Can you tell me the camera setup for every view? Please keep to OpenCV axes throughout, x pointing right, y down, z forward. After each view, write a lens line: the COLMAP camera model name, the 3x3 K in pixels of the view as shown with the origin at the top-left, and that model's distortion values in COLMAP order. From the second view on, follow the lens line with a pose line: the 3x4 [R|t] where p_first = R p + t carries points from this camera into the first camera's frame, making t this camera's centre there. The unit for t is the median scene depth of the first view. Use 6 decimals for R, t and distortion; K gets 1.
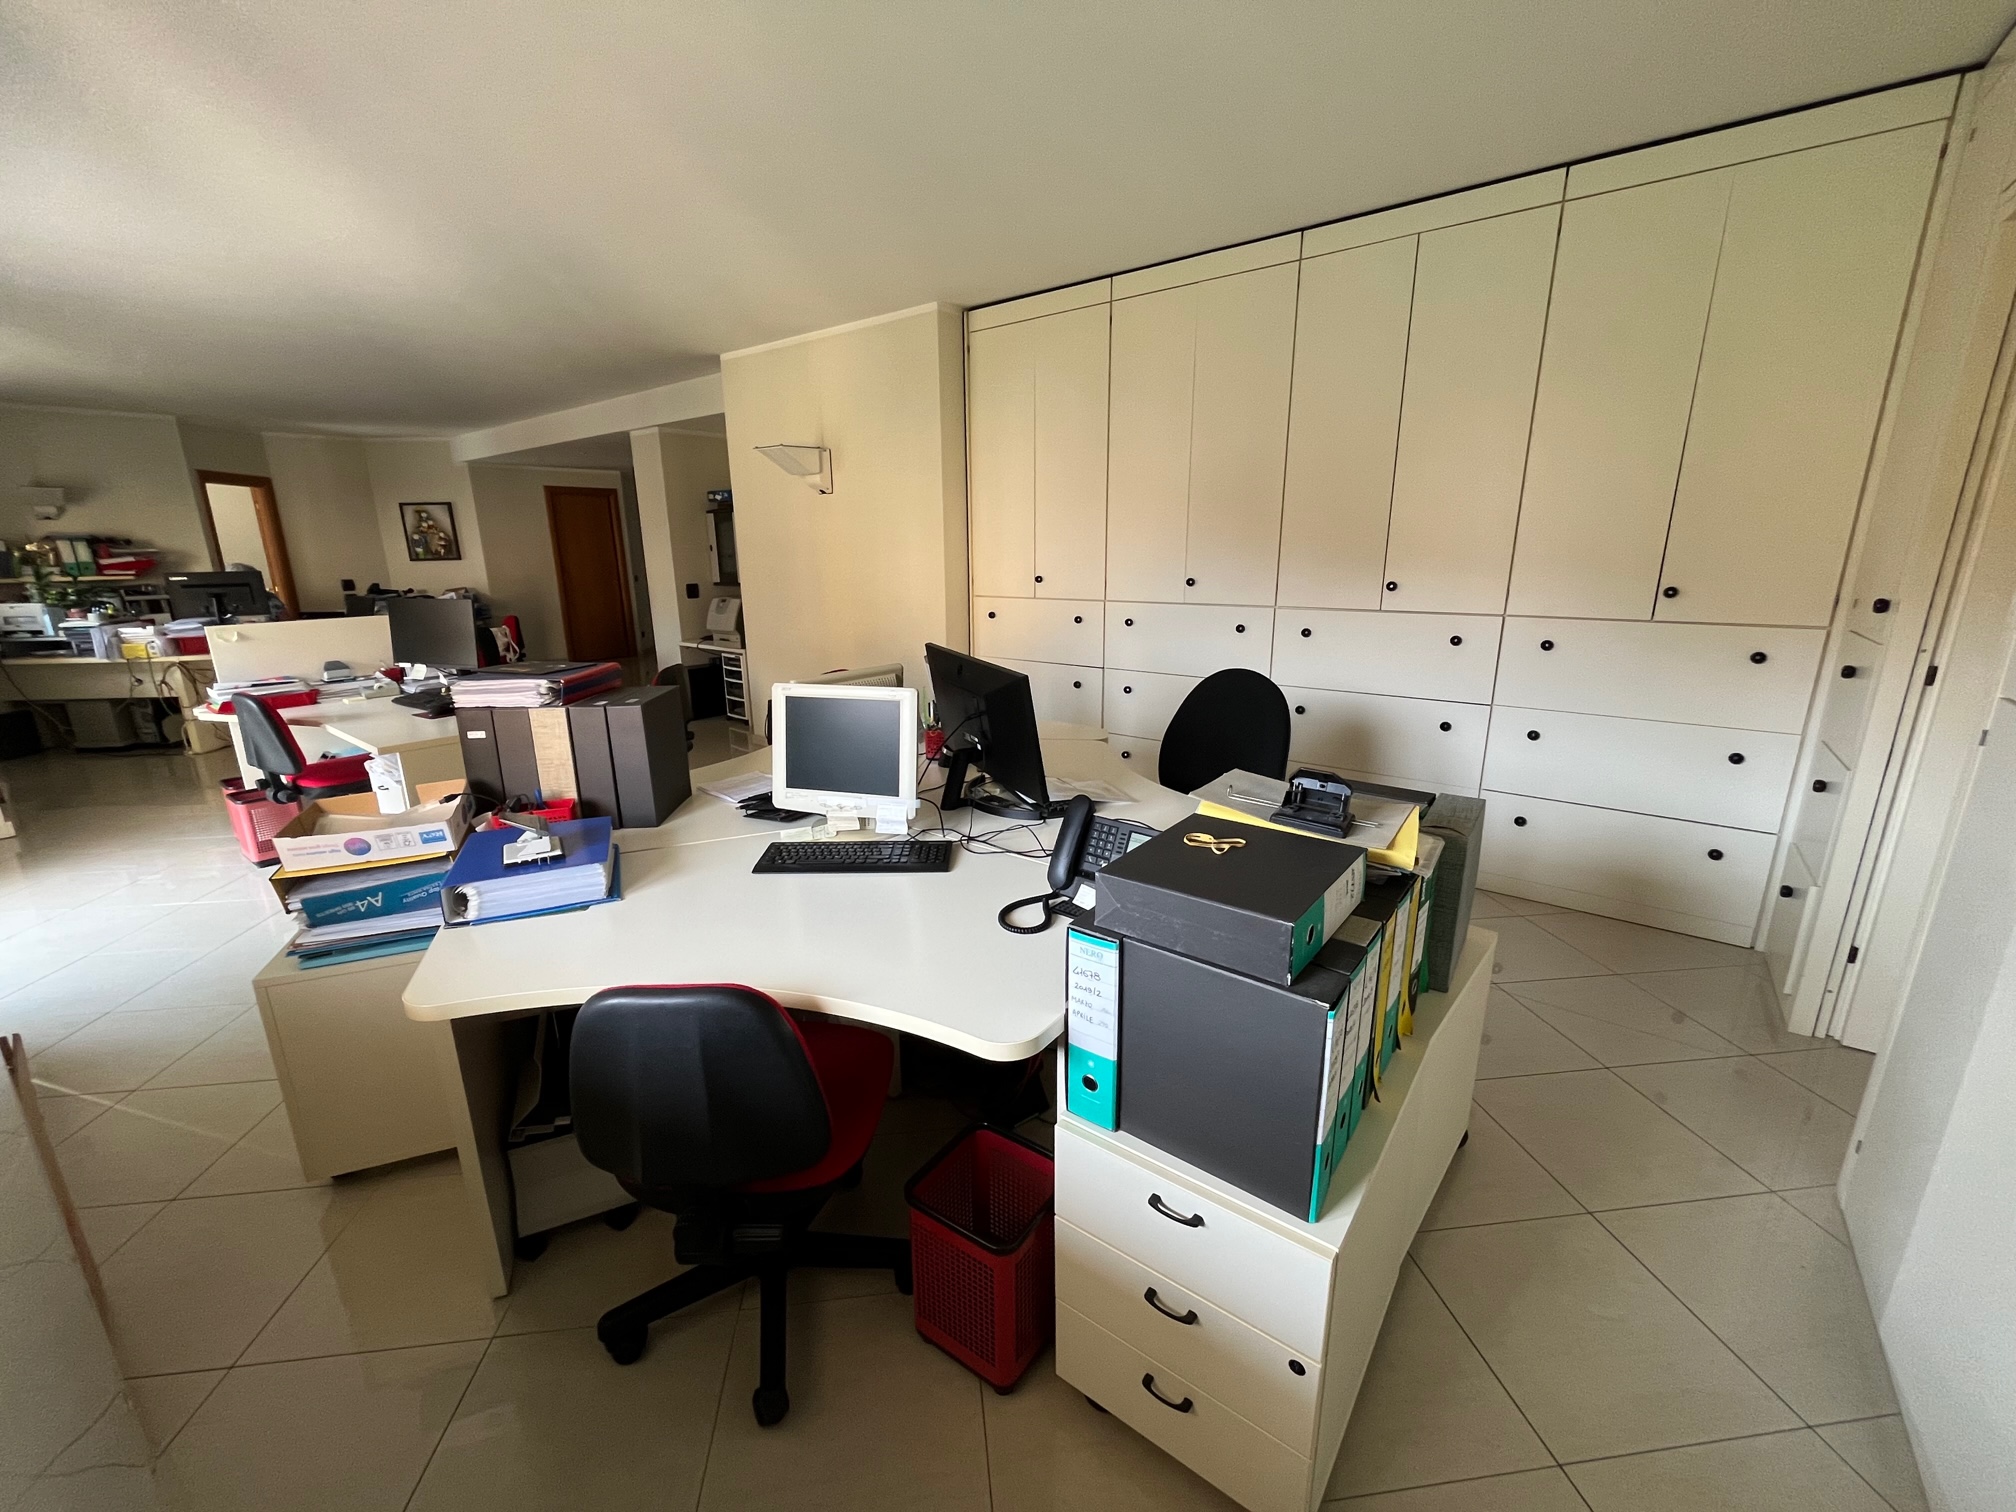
lens RADIAL K [[811.9, 0, 1001.9], [0, 811.9, 736.6], [0, 0, 1]] dist [-0.000602, -0.000202]
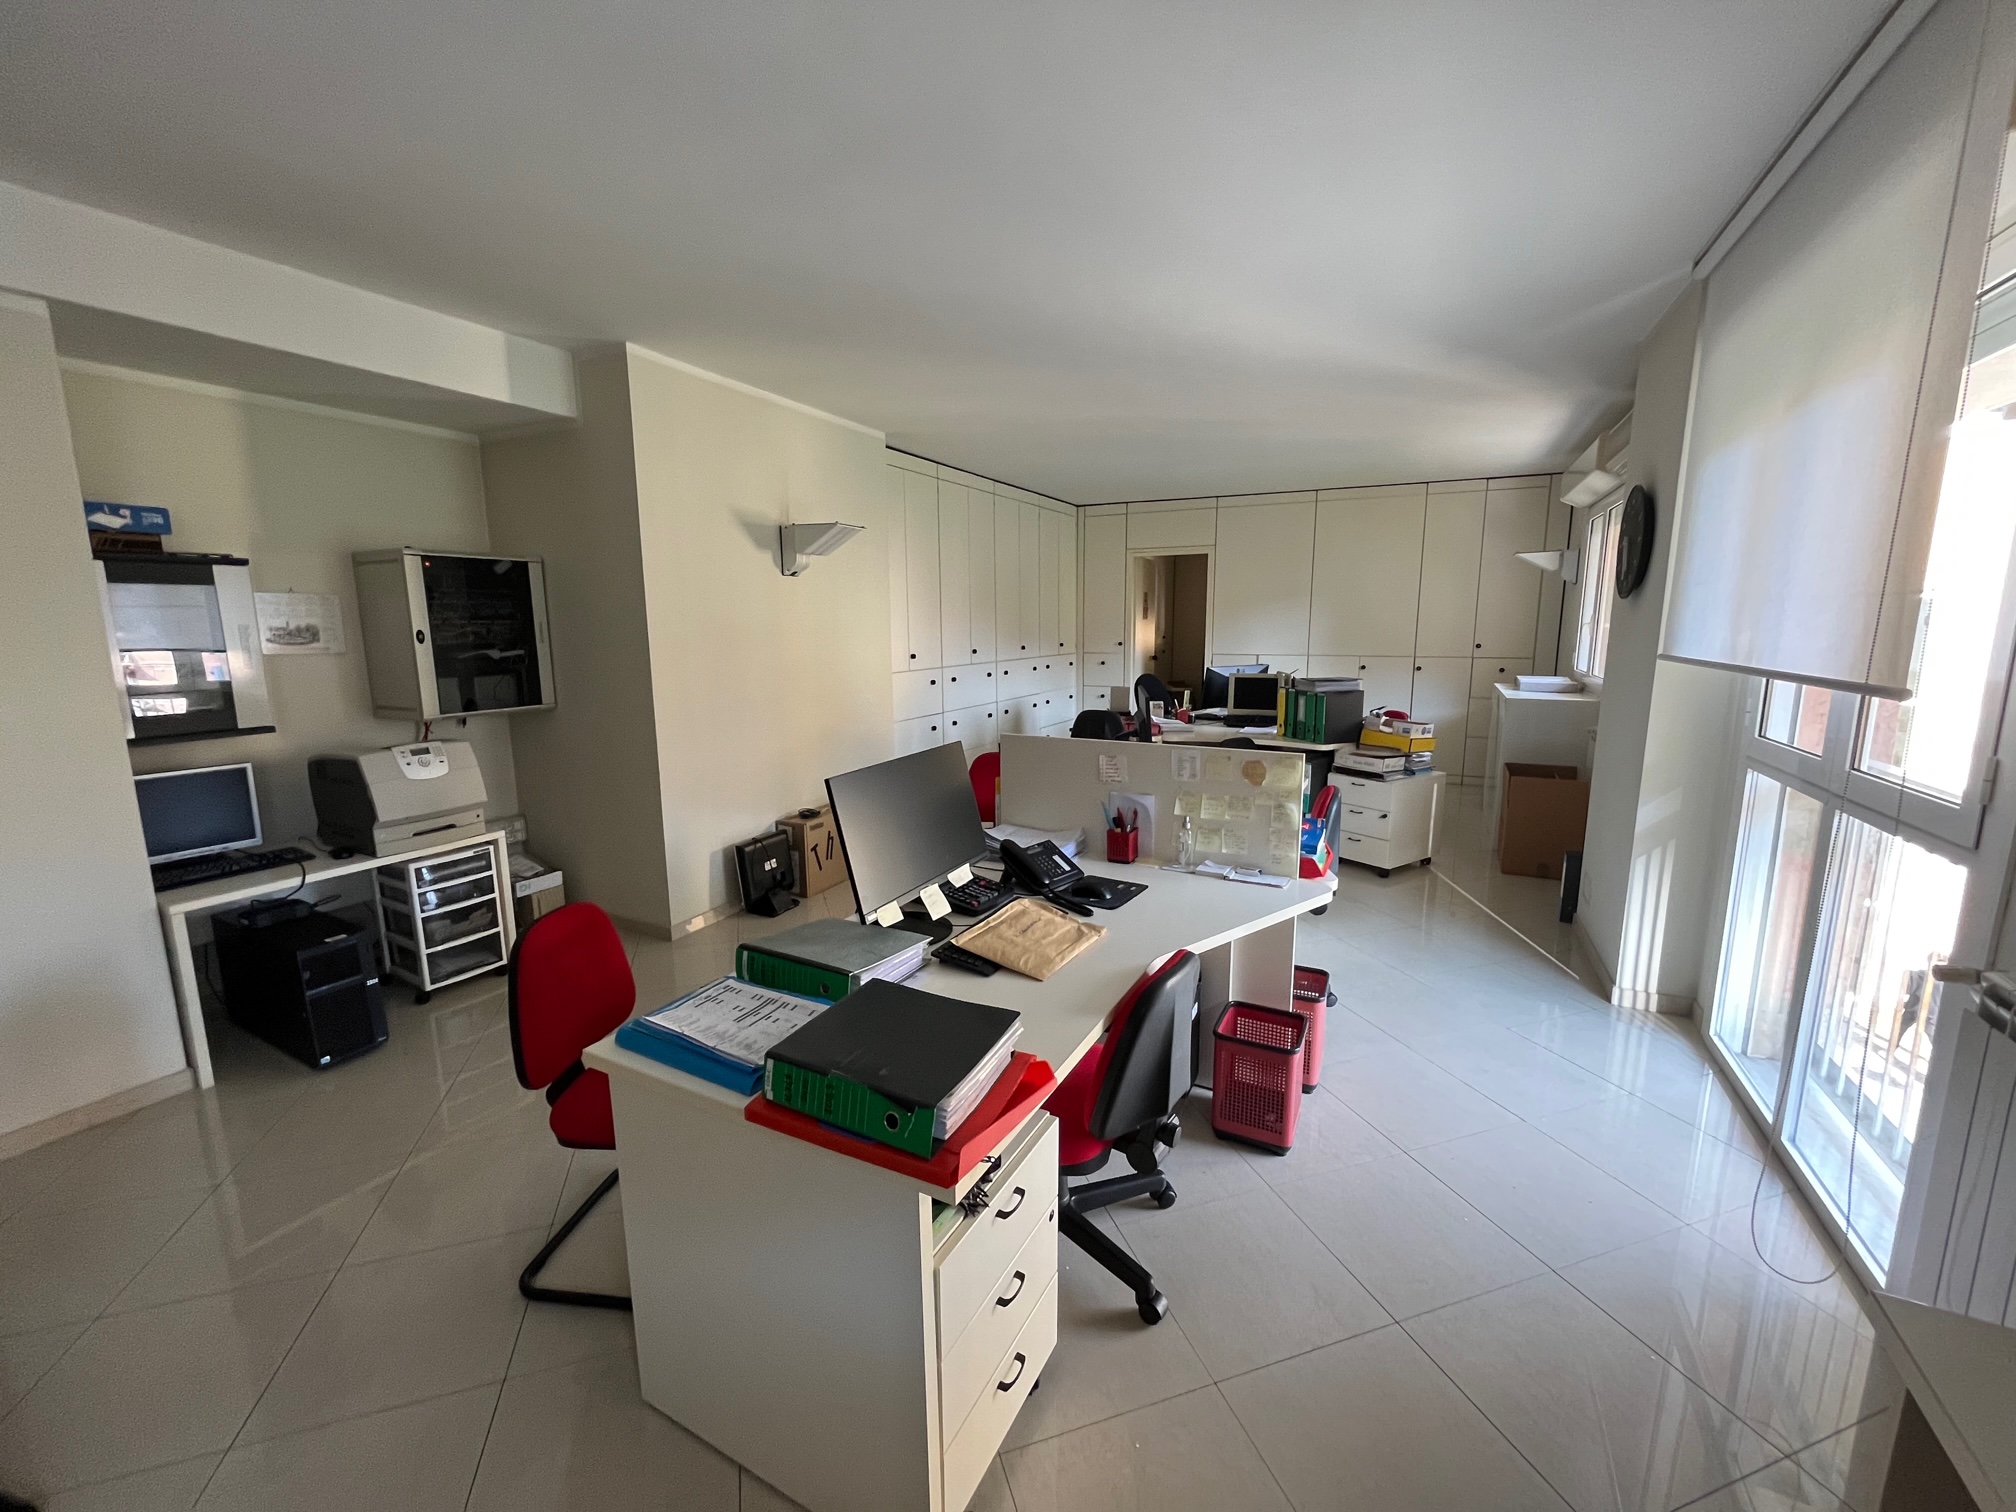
lens RADIAL K [[811.9, 0, 1005.3], [0, 811.9, 757.7], [0, 0, 1]] dist [-0.000602, -0.000202]
pose [[-0.178519, -0.139561, 0.973988, -1.381249], [0.257890, 0.948647, 0.183198, -0.254987], [-0.949539, 0.283886, -0.133361, 1.139900]]
